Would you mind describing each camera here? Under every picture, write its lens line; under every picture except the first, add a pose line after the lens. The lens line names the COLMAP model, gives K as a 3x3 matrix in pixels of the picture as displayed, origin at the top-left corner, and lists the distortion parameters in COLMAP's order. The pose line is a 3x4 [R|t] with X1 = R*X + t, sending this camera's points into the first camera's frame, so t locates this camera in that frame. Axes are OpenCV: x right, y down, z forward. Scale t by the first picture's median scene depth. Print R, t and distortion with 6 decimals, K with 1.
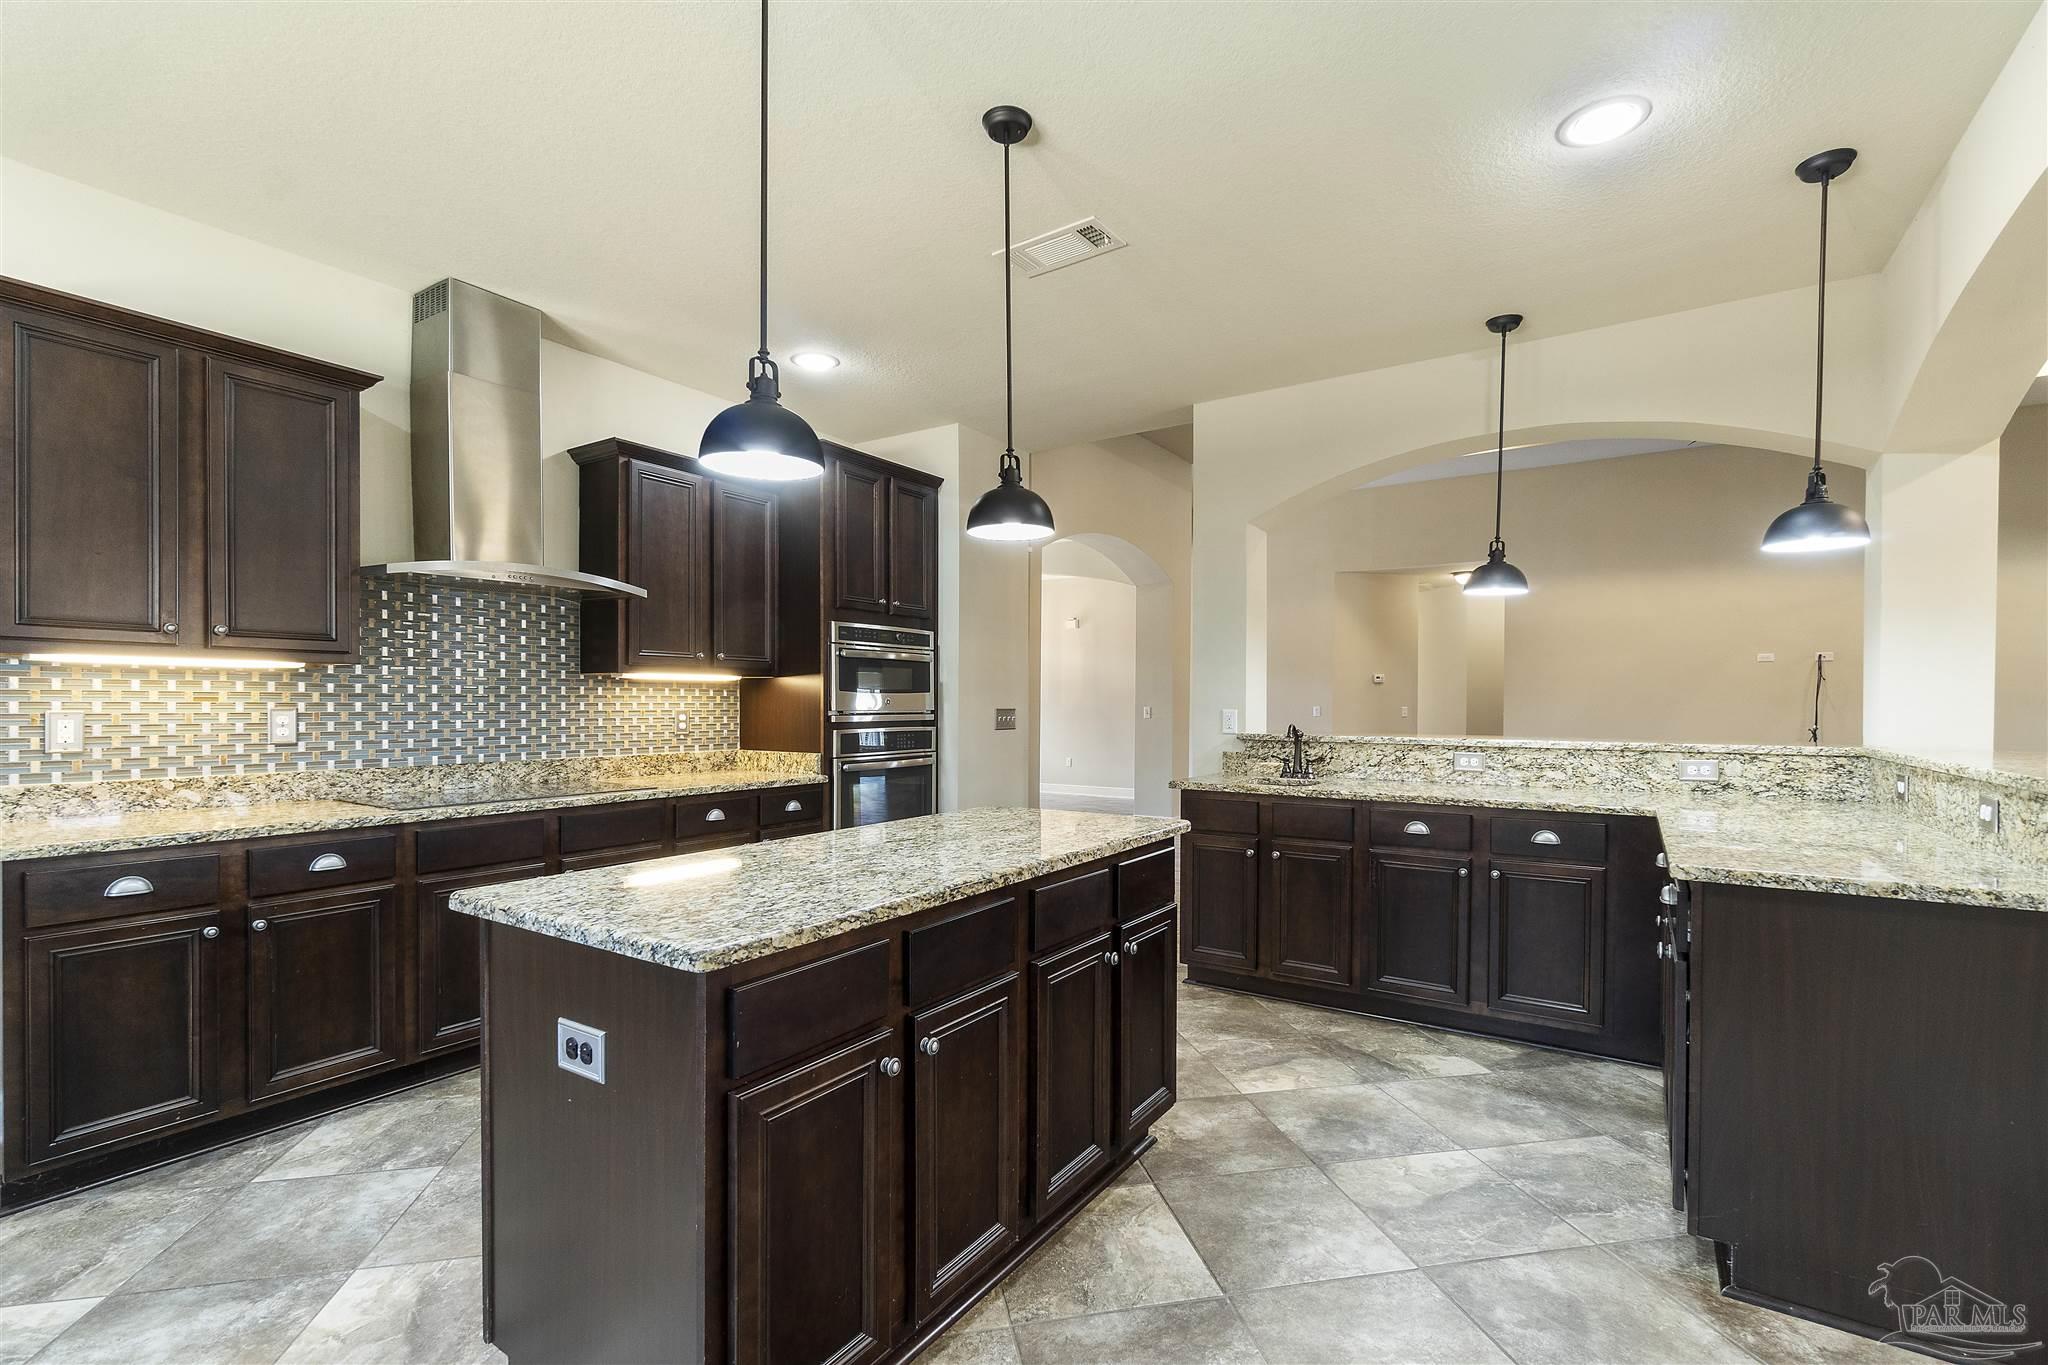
lens RADIAL K [[908.2, 0, 1041.6], [0, 908.2, 699.5], [0, 0, 1]] dist [0.001805, -0.000792]
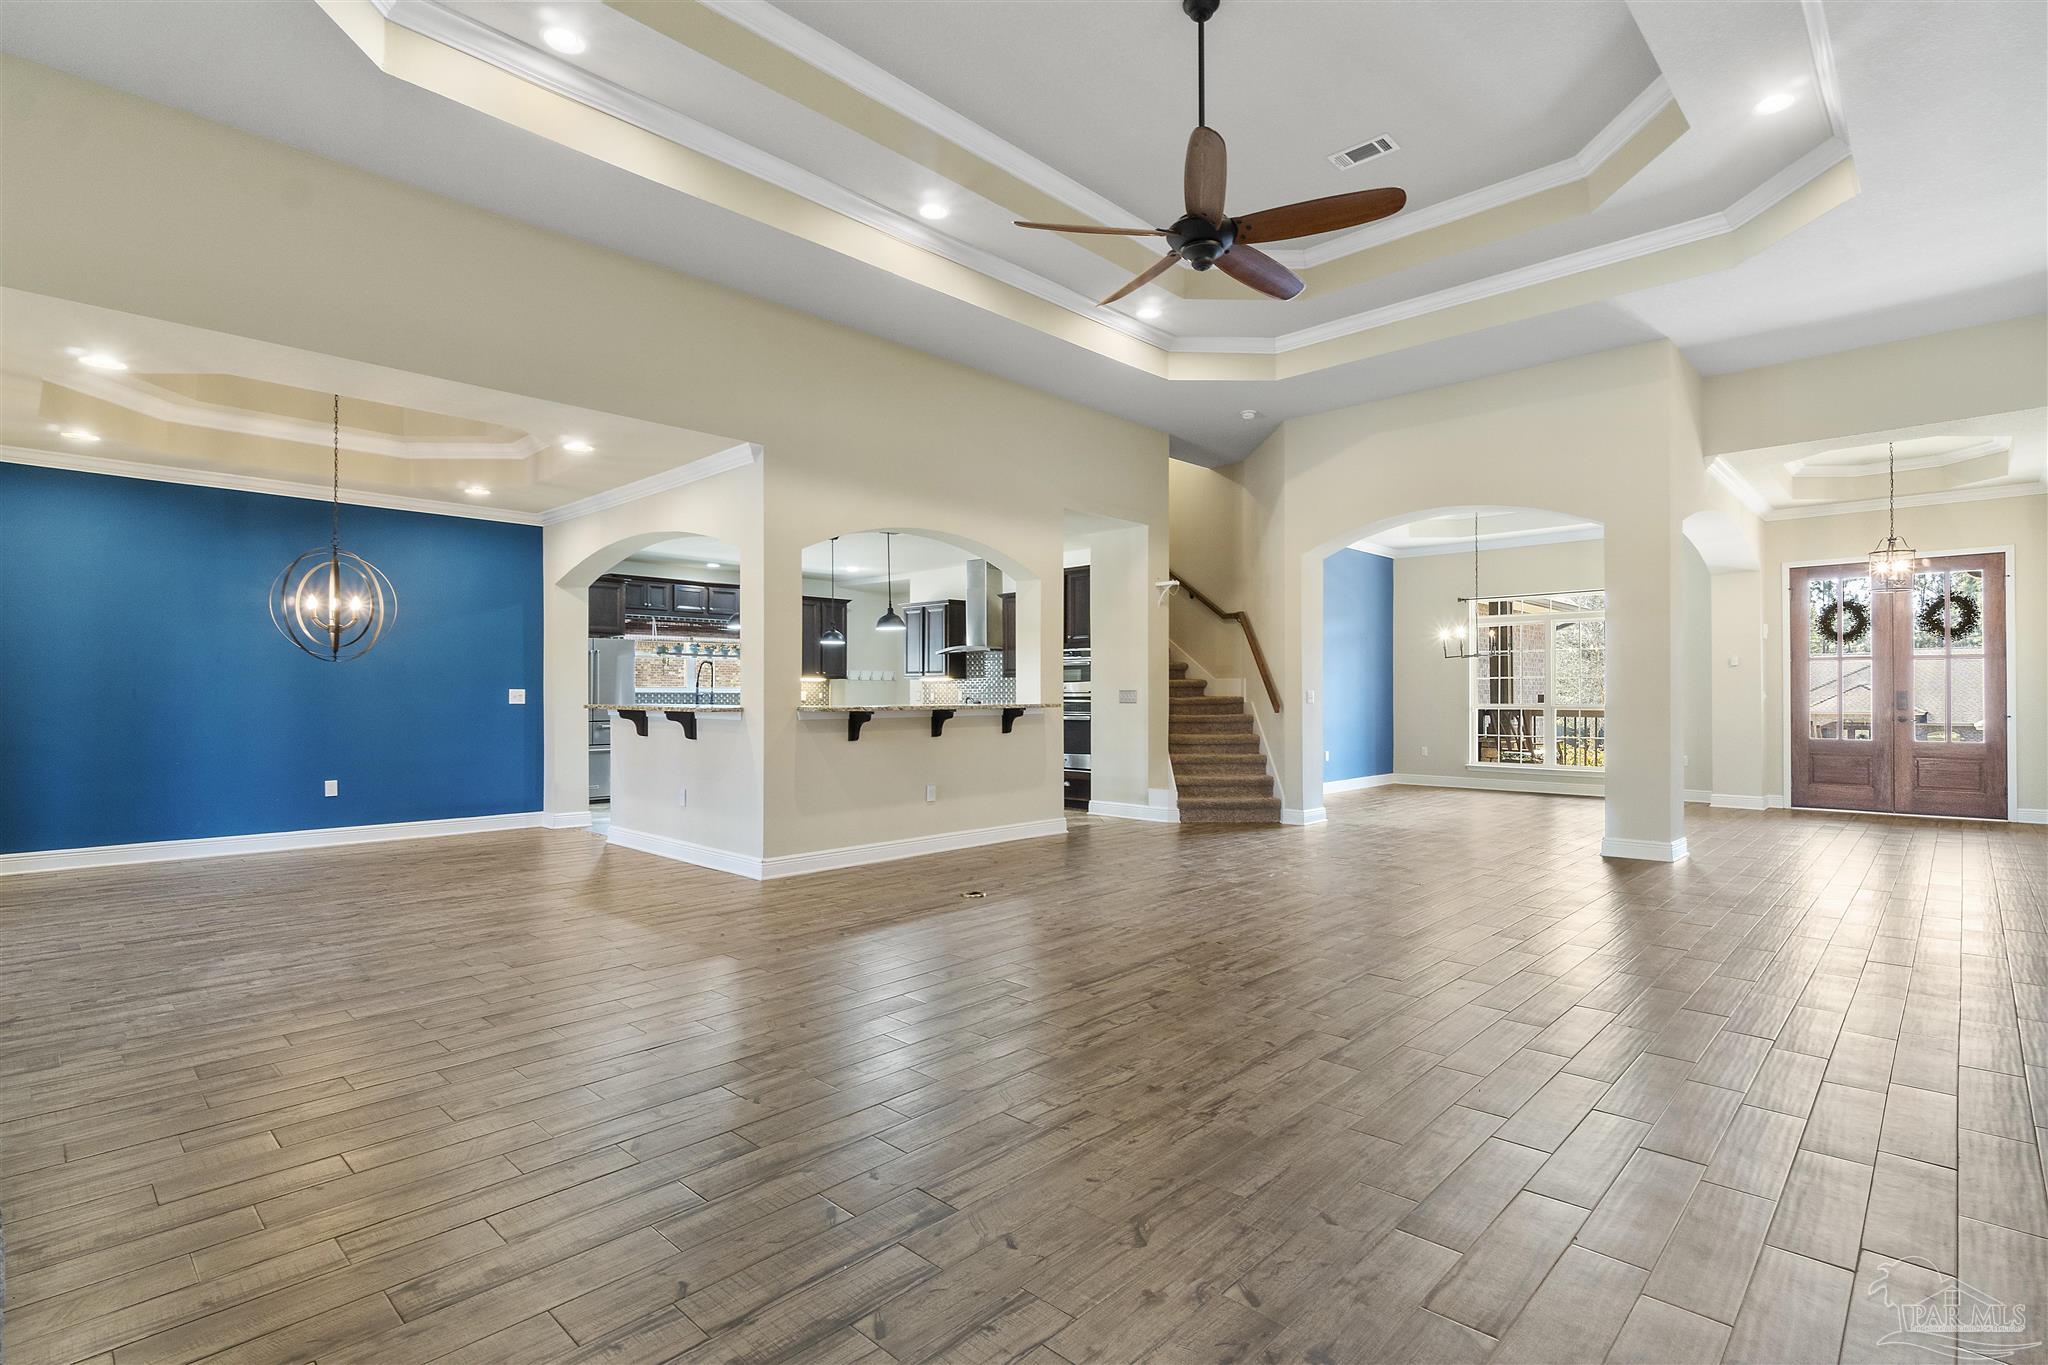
lens RADIAL K [[986.8, 0, 1025.6], [0, 986.8, 687.2], [0, 0, 1]] dist [0.004675, 0.000412]
pose [[-0.176977, -0.014609, -0.984107, 2.637360], [0.000091, 0.999890, -0.014860, 0.046663], [0.984215, -0.002720, -0.176956, 1.713539]]
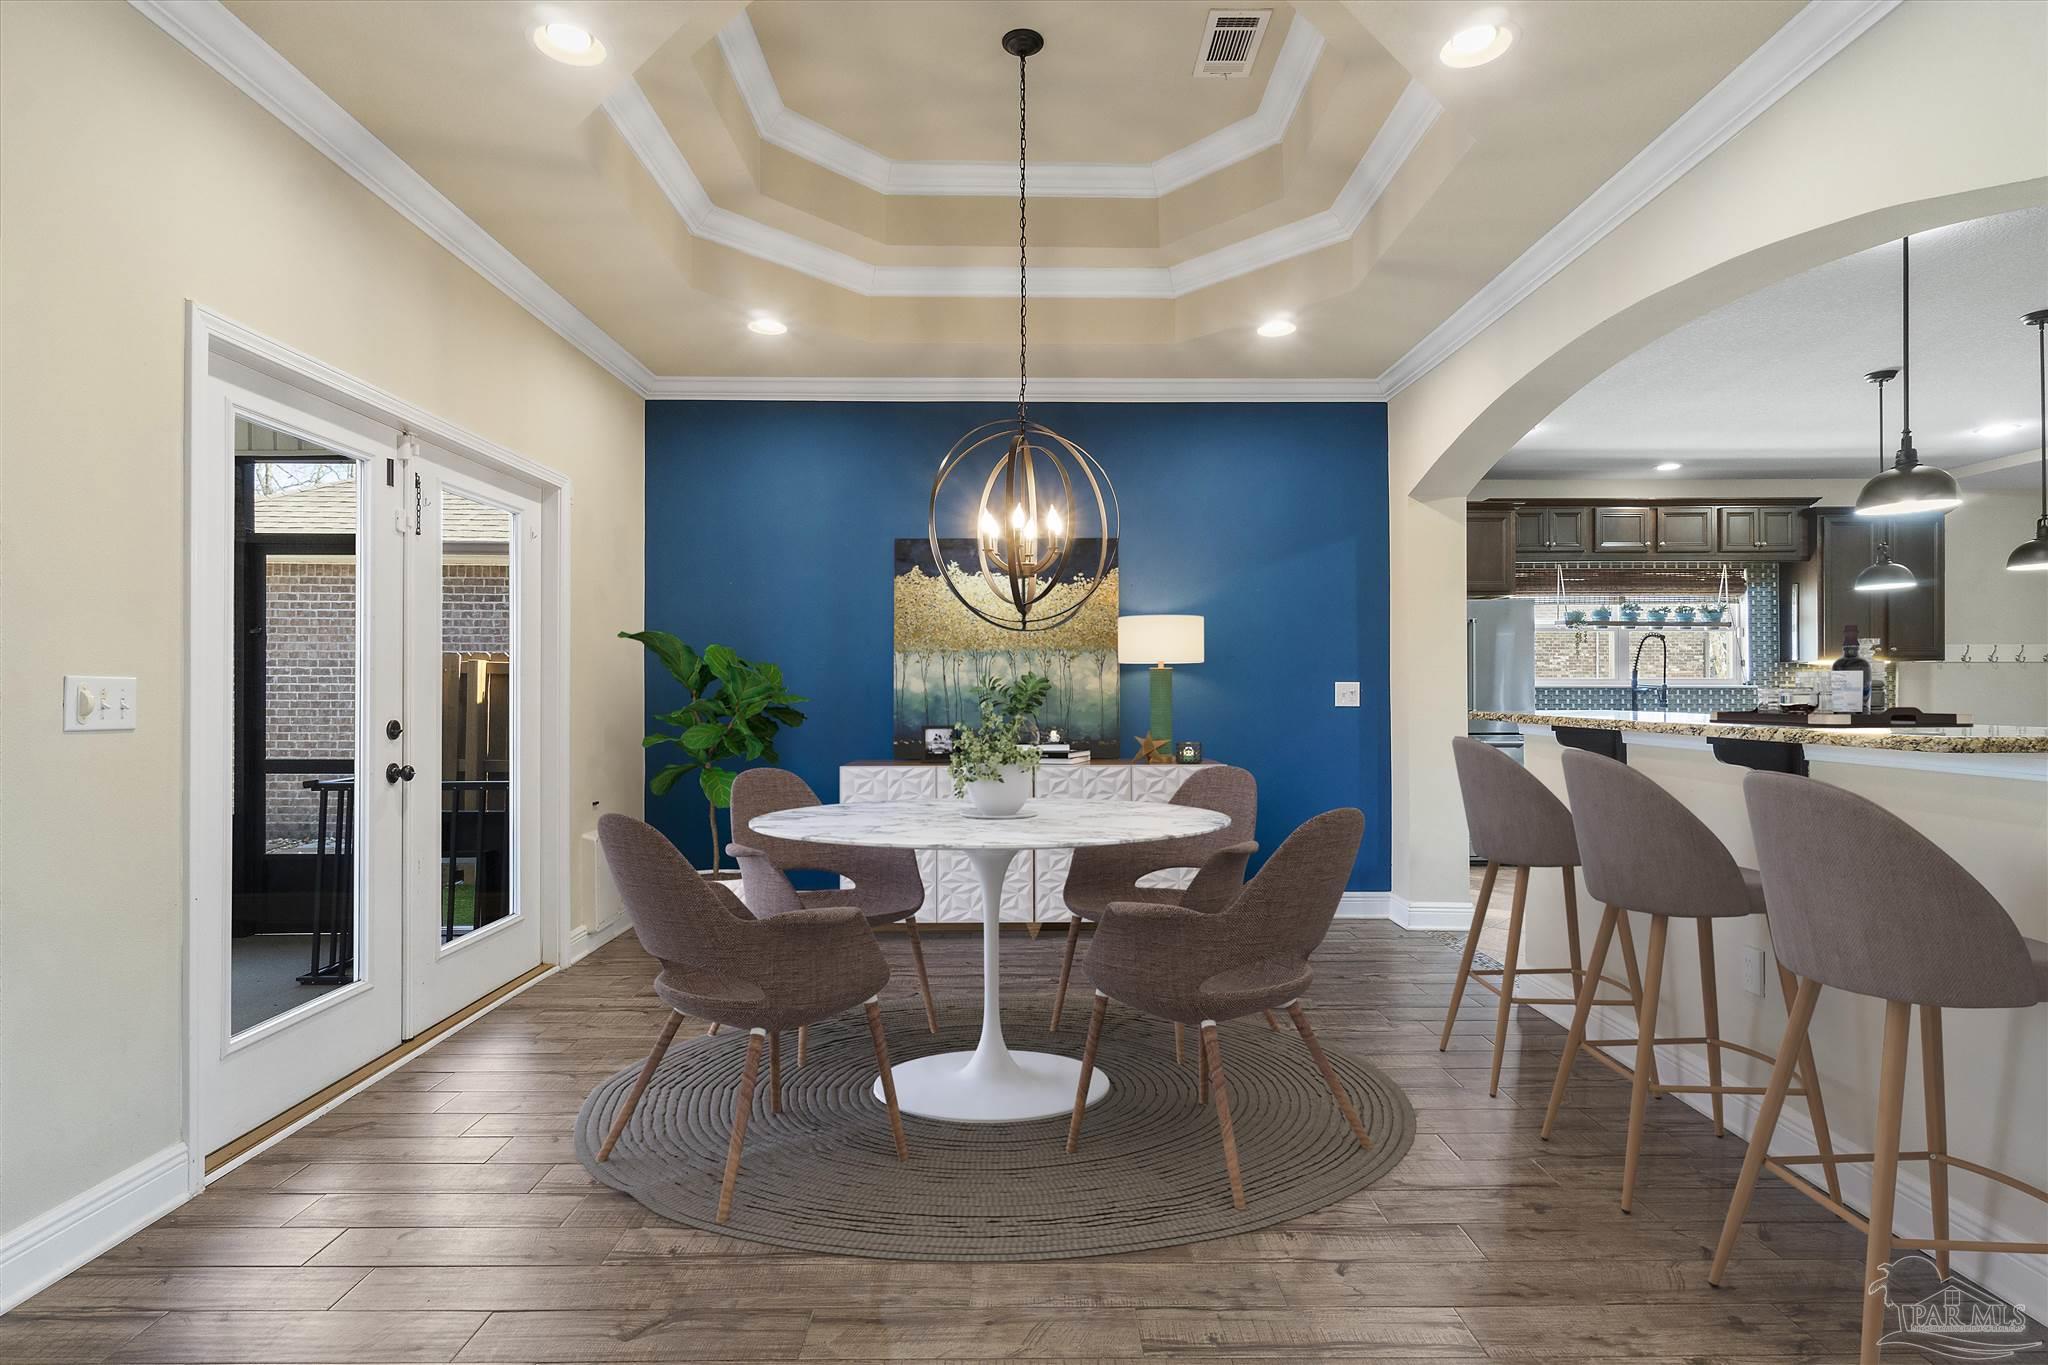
lens RADIAL K [[1025.5, 0, 1022.4], [0, 1025.5, 679.6], [0, 0, 1]] dist [-0.006614, -0.000752]
pose [[-0.829167, -0.012875, -0.558853, 1.681544], [-0.004110, 0.999848, -0.016936, 0.039701], [0.558986, -0.011746, -0.829094, 1.014737]]
